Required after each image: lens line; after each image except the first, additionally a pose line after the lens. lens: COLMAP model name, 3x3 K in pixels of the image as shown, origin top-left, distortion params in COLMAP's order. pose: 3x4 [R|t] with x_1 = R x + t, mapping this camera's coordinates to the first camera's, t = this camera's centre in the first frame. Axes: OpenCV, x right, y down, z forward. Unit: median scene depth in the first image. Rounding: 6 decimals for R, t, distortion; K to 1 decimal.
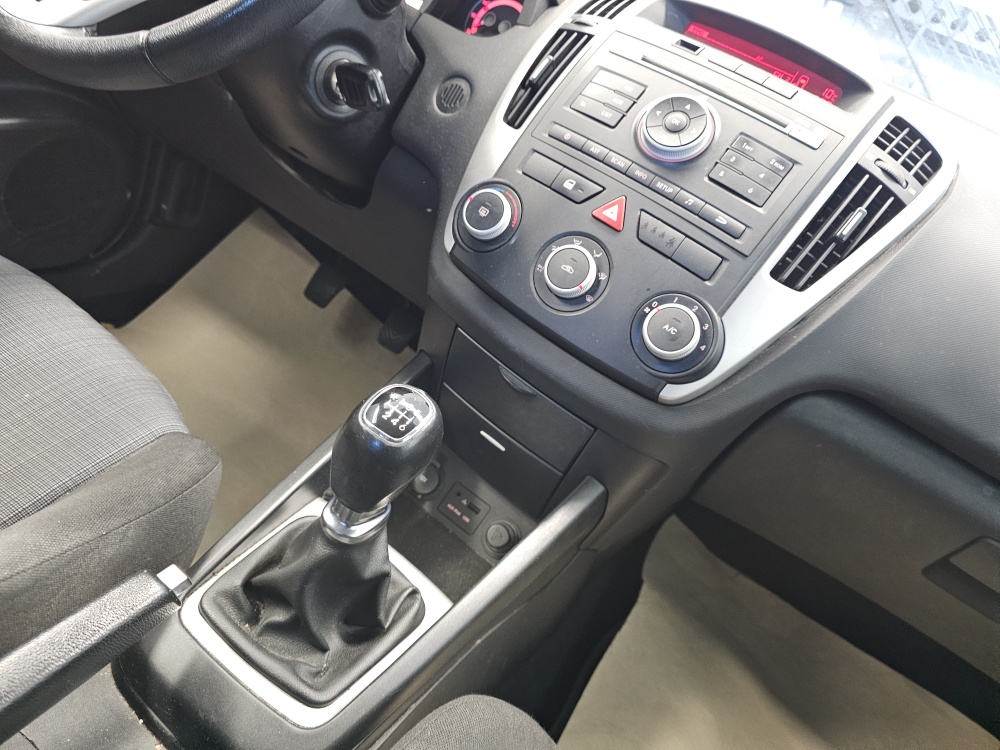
lens RADIAL K [[668.6, 0, 500.0], [0, 668.6, 375.0], [0, 0, 1]] dist [0.072523, -0.069798]
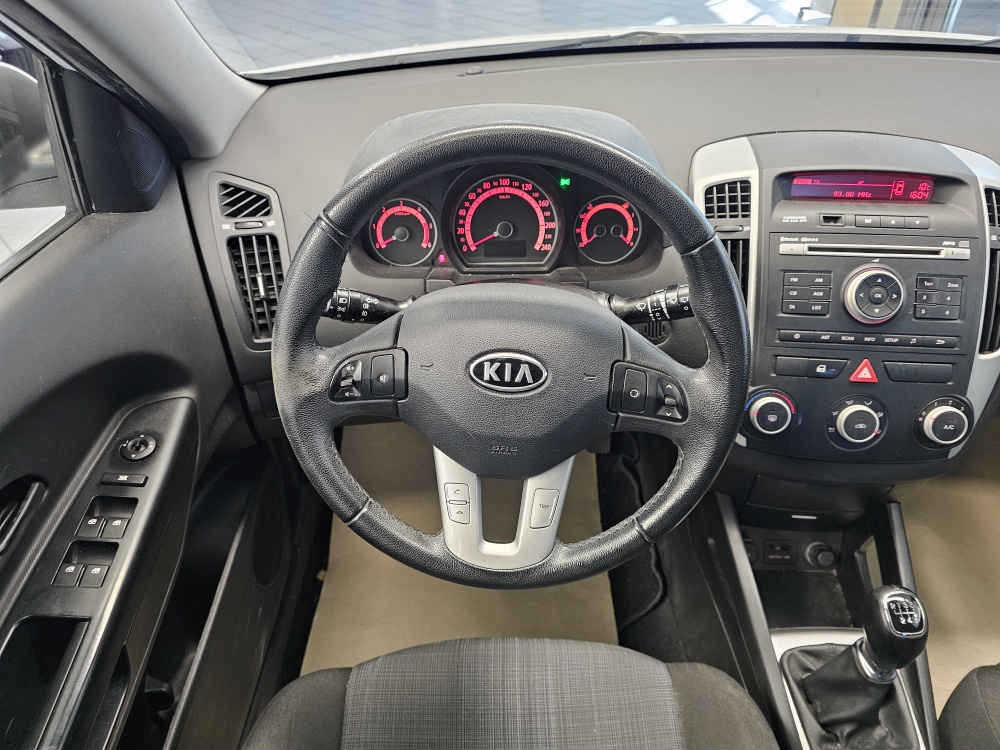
lens RADIAL K [[668.6, 0, 500.0], [0, 668.6, 375.0], [0, 0, 1]] dist [0.072523, -0.069798]
pose [[0.803831, -0.587851, 0.091036, -0.561187], [0.542897, 0.787527, 0.291657, -1.048120], [-0.243144, -0.185020, 0.952181, -0.139981]]
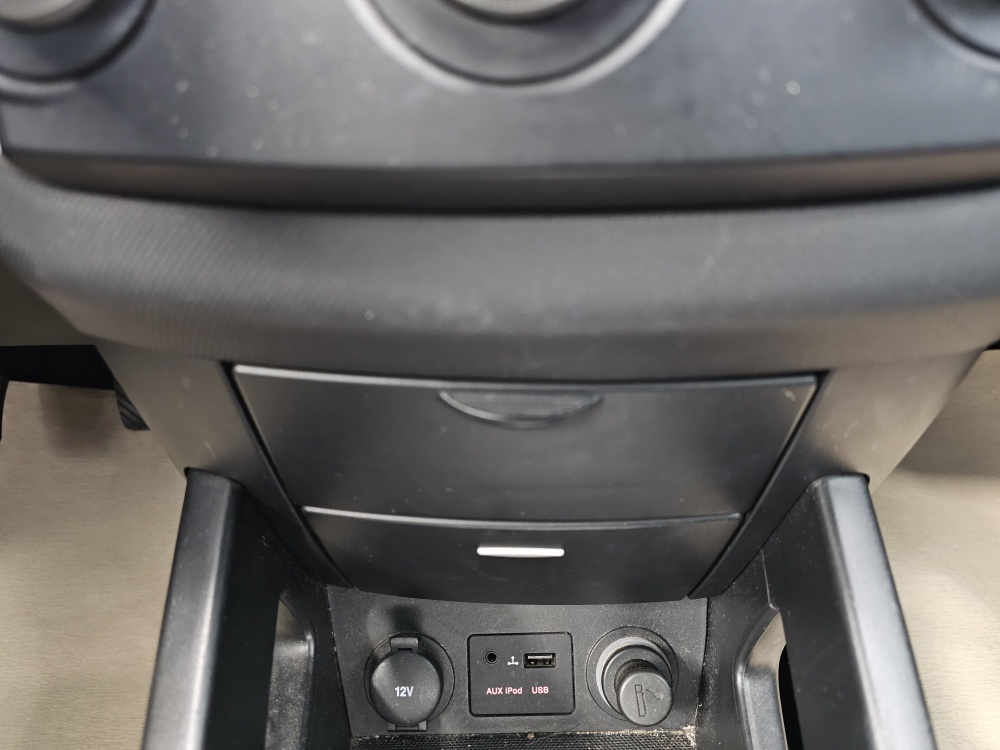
lens RADIAL K [[668.6, 0, 500.0], [0, 668.6, 375.0], [0, 0, 1]] dist [0.072523, -0.069798]
pose [[0.780484, -0.602921, 0.165321, -0.026634], [0.563796, 0.793068, 0.230602, -0.082022], [-0.270146, -0.086774, 0.958901, 0.792864]]
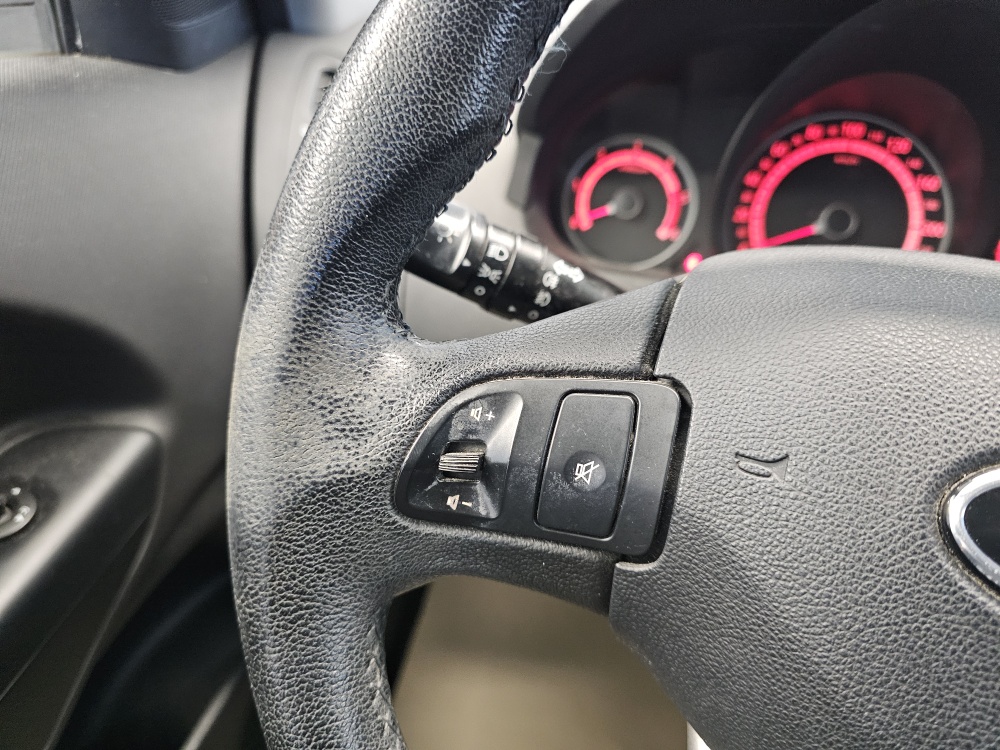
lens RADIAL K [[697.8, 0, 500.0], [0, 697.8, 375.0], [0, 0, 1]] dist [-0.007312, -0.002133]
pose [[0.909508, -0.415685, 0.001238, -0.635272], [0.414541, 0.907217, 0.071512, -0.909324], [-0.030850, -0.064527, 0.997439, 0.626392]]
